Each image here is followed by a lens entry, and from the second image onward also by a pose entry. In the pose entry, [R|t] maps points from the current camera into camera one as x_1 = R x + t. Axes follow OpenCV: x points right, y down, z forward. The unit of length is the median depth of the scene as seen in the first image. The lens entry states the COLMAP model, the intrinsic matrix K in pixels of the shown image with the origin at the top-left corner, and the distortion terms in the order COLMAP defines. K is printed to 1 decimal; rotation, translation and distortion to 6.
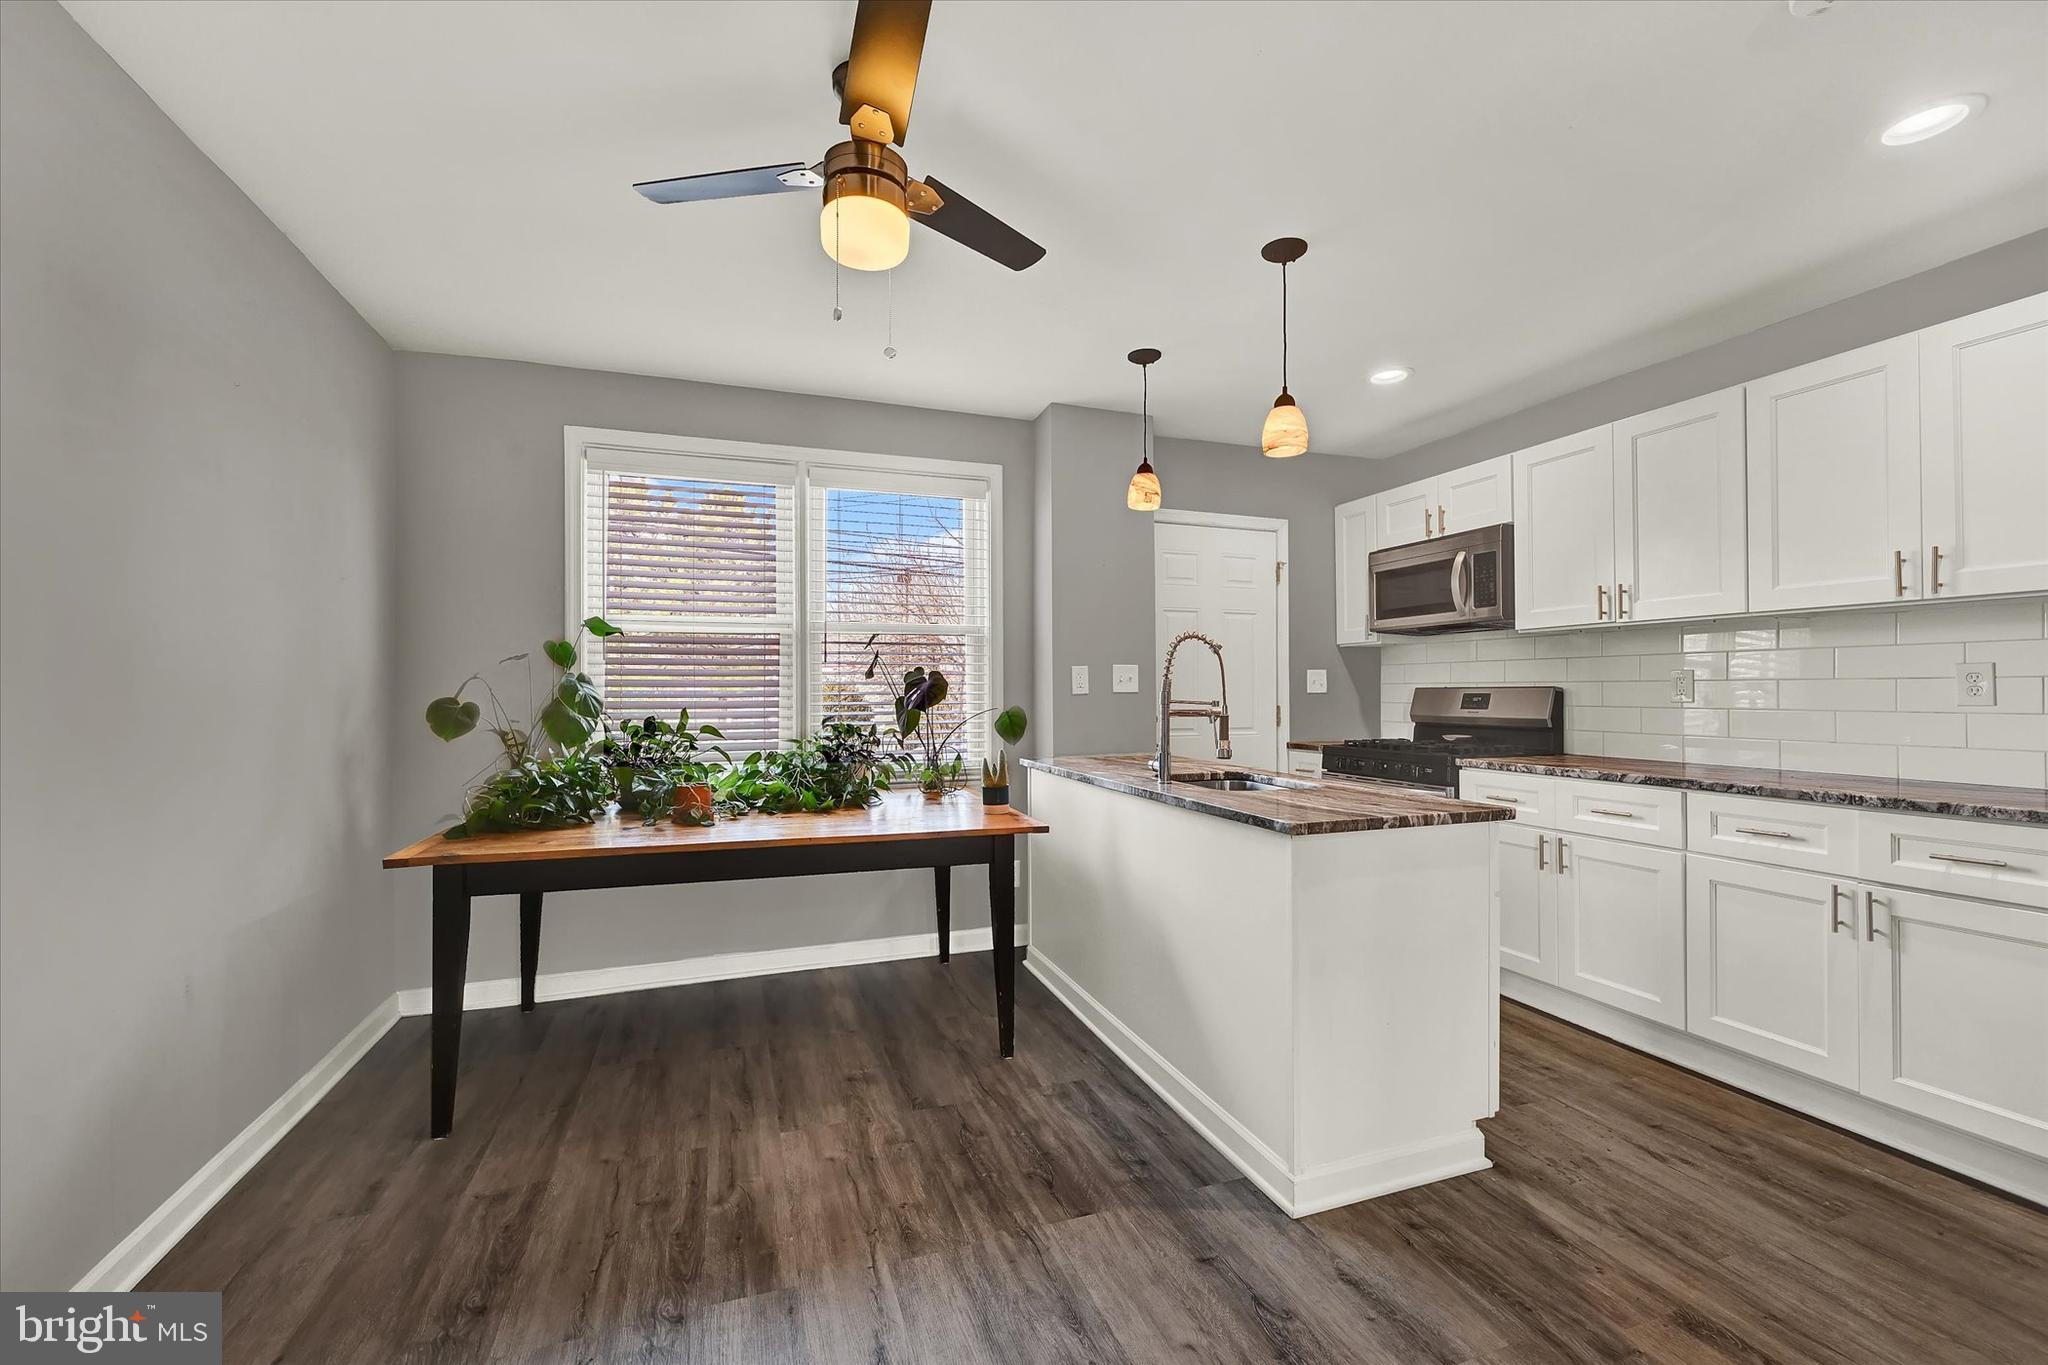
lens RADIAL K [[824.5, 0, 1024.5], [0, 824.5, 683.2], [0, 0, 1]] dist [-0.002824, 0.000080]
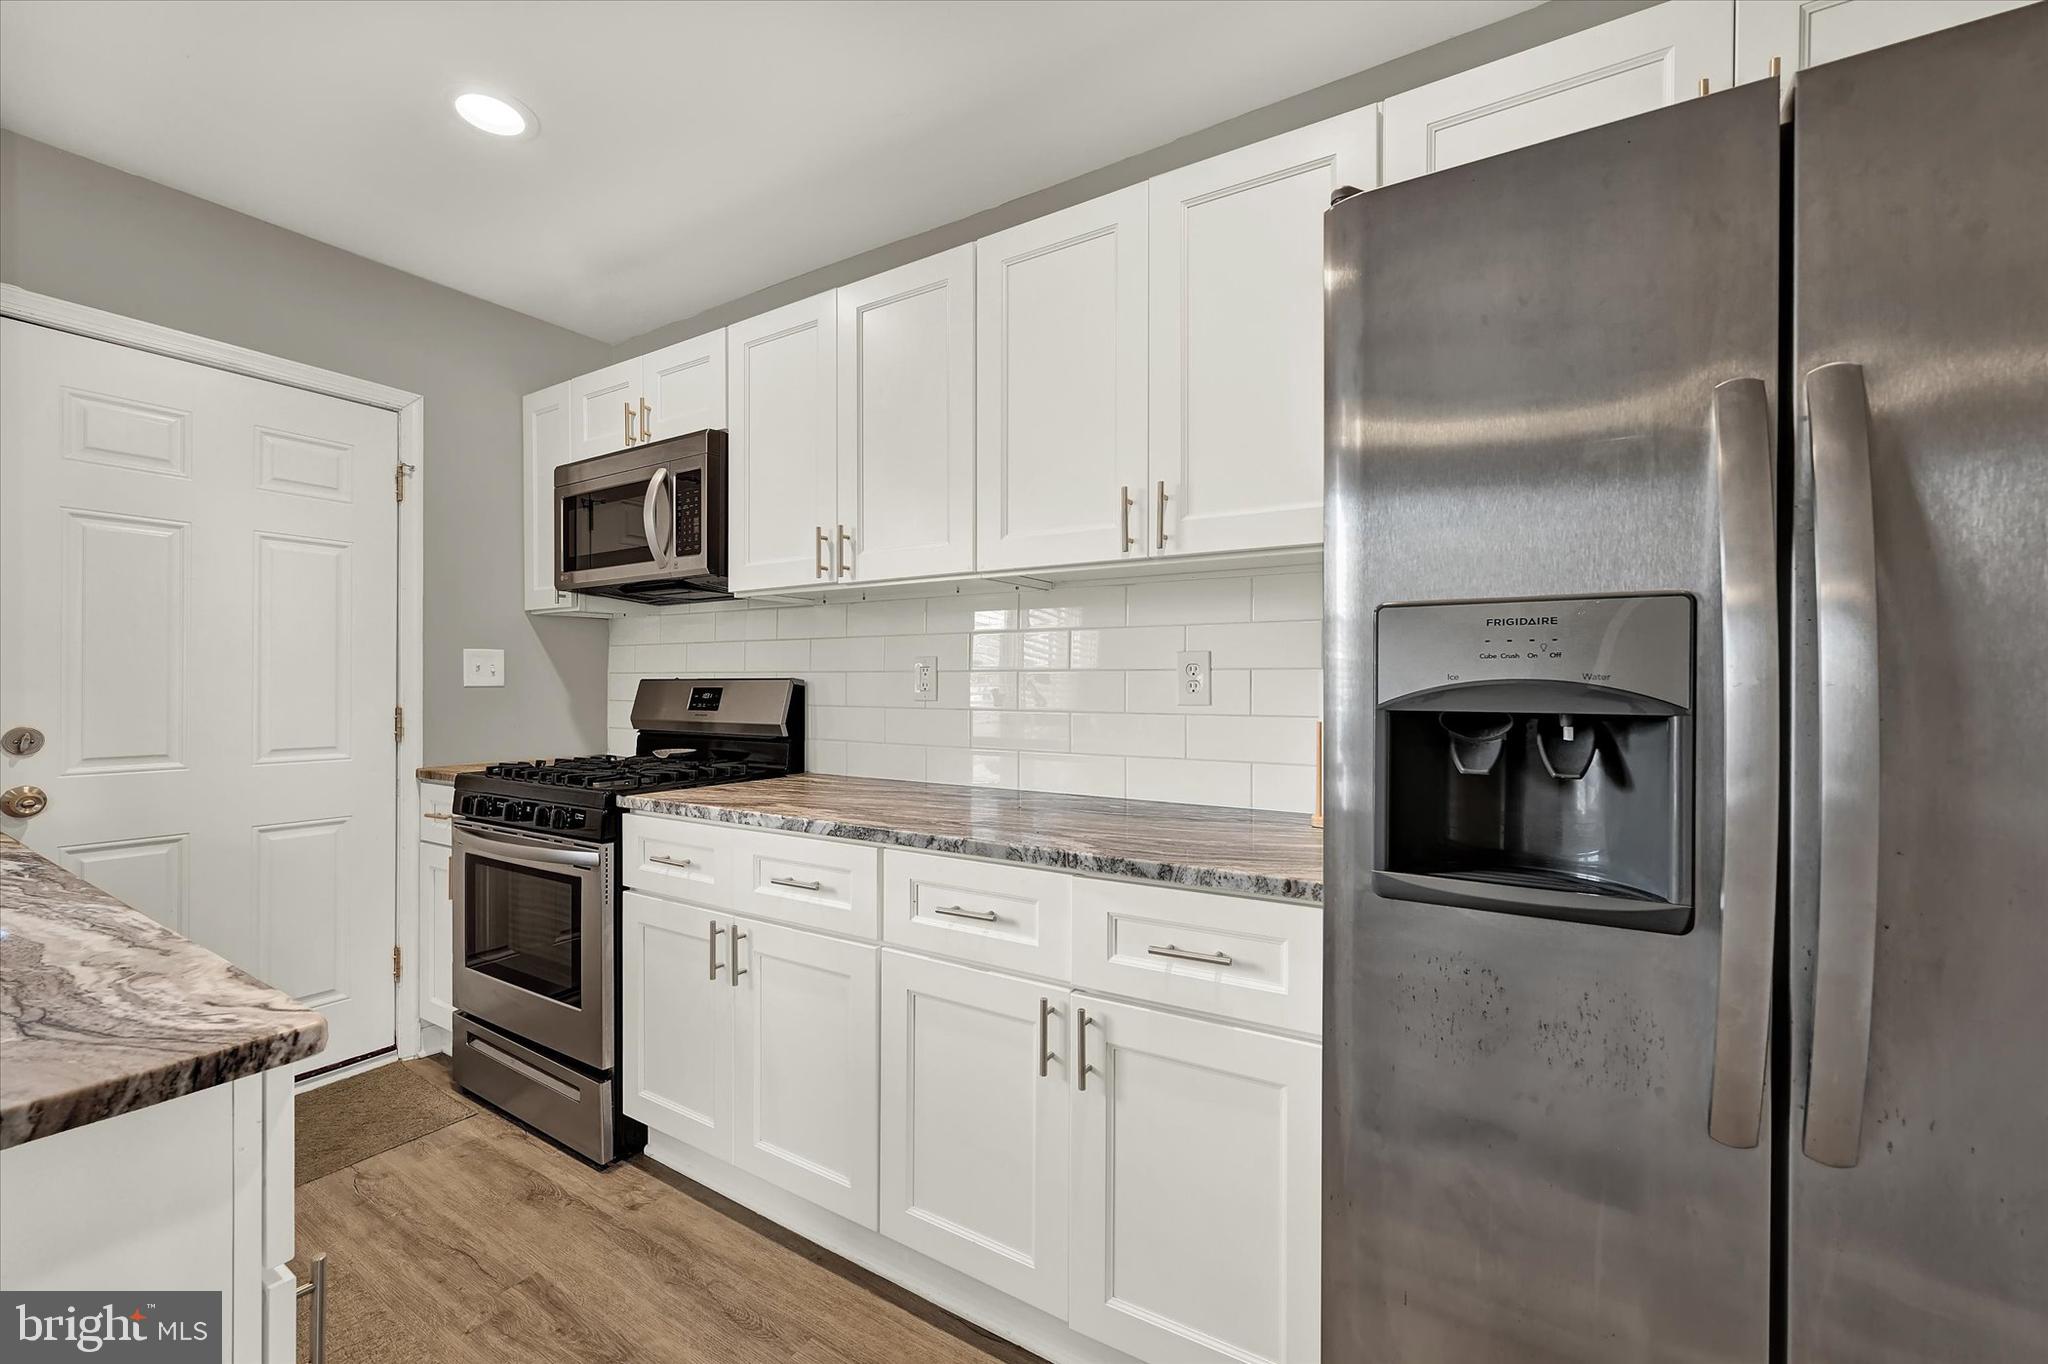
lens RADIAL K [[824.5, 0, 1022.9], [0, 824.5, 686.6], [0, 0, 1]] dist [-0.002824, 0.000080]
pose [[0.782643, 0.003766, 0.622459, 0.438390], [-0.011216, 0.999905, 0.008053, 0.003947], [-0.622369, -0.013284, 0.782611, 0.394227]]
